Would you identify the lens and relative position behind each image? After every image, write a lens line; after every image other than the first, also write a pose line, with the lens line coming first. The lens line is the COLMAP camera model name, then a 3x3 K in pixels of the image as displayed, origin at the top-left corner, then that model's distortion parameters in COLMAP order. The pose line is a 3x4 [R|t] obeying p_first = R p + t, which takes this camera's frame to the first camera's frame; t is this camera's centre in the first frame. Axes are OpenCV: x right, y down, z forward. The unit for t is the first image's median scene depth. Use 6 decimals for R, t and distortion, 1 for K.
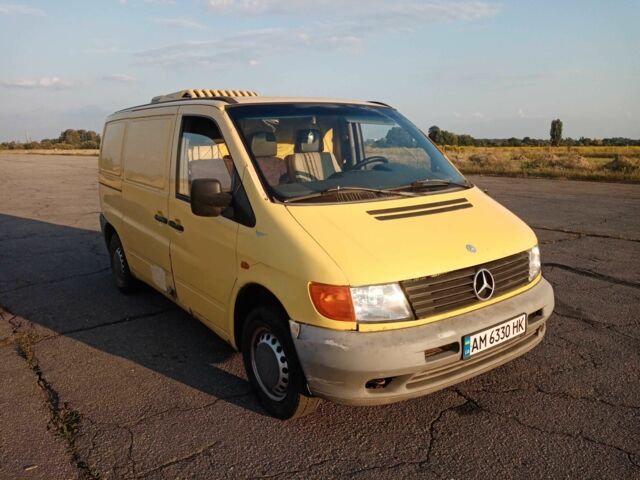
lens RADIAL K [[510.6, 0, 320.0], [0, 510.6, 240.0], [0, 0, 1]] dist [0.051518, -0.097767]
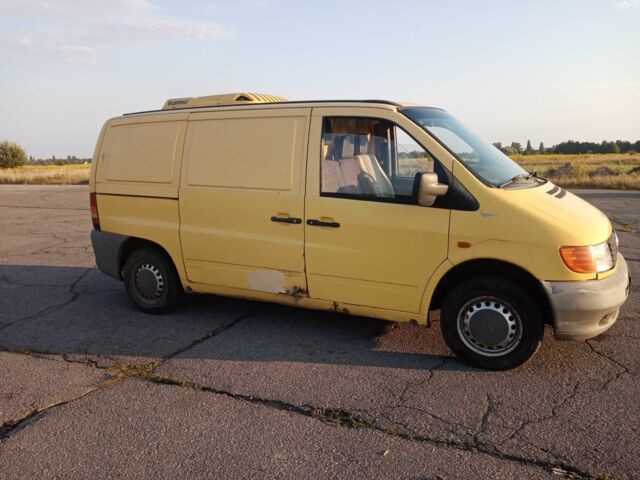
lens RADIAL K [[510.6, 0, 320.0], [0, 510.6, 240.0], [0, 0, 1]] dist [0.051518, -0.097767]
pose [[0.890054, -0.082543, 0.448321, -0.817599], [0.096198, 0.995332, -0.007726, 0.013738], [-0.445590, 0.050004, 0.893839, 0.093101]]
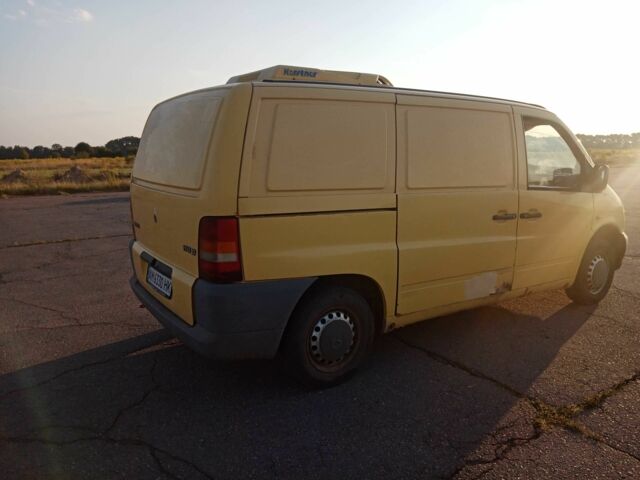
lens RADIAL K [[510.6, 0, 320.0], [0, 510.6, 240.0], [0, 0, 1]] dist [0.051518, -0.097767]
pose [[0.035757, -0.160767, 0.986344, -1.512090], [0.195276, 0.969074, 0.150873, -0.251166], [-0.980096, 0.187215, 0.066045, 1.500888]]
